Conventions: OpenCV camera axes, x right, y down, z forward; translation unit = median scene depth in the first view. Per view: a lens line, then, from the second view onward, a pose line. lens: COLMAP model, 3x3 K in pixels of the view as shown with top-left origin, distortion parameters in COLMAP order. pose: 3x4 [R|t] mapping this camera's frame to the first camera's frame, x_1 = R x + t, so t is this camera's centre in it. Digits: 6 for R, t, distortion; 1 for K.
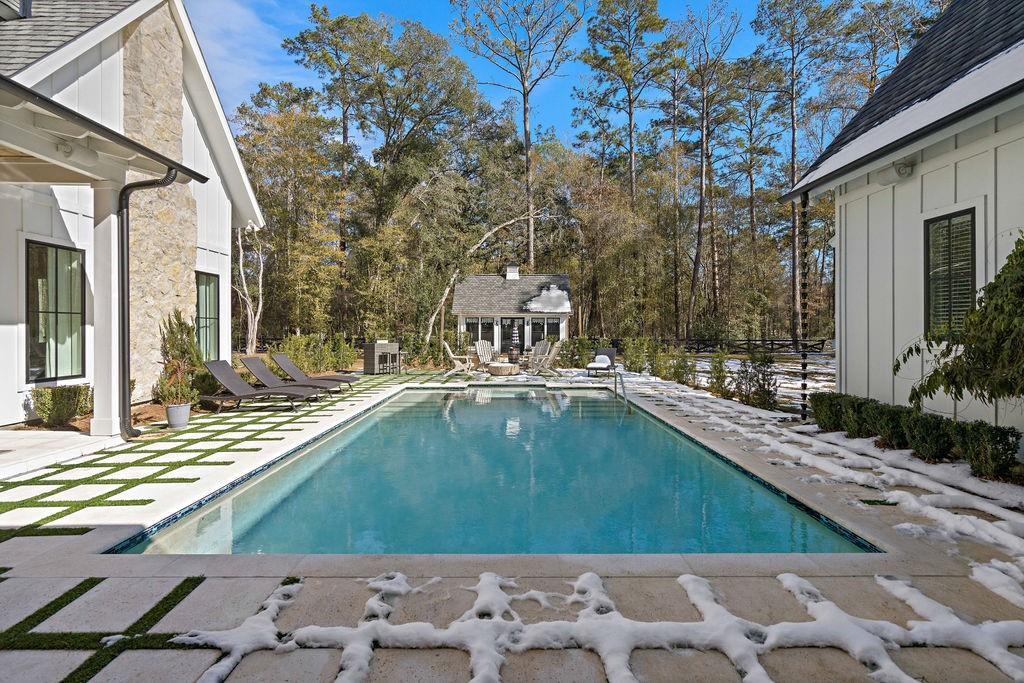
lens RADIAL K [[473.6, 0, 511.3], [0, 473.6, 331.9], [0, 0, 1]] dist [0.002378, 0.000019]
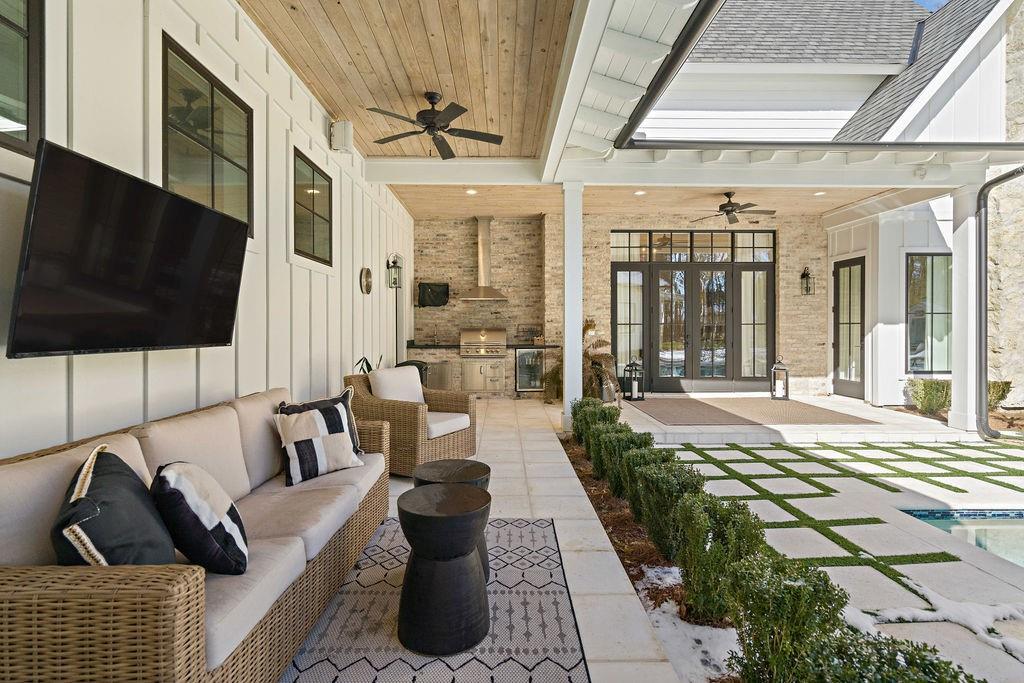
lens RADIAL K [[473.6, 0, 511.3], [0, 473.6, 331.9], [0, 0, 1]] dist [0.002378, 0.000019]
pose [[0.017377, 0.005843, -0.999832, 0.218783], [-0.002521, 0.999980, 0.005800, -0.001102], [0.999846, 0.002420, 0.017392, -0.020072]]
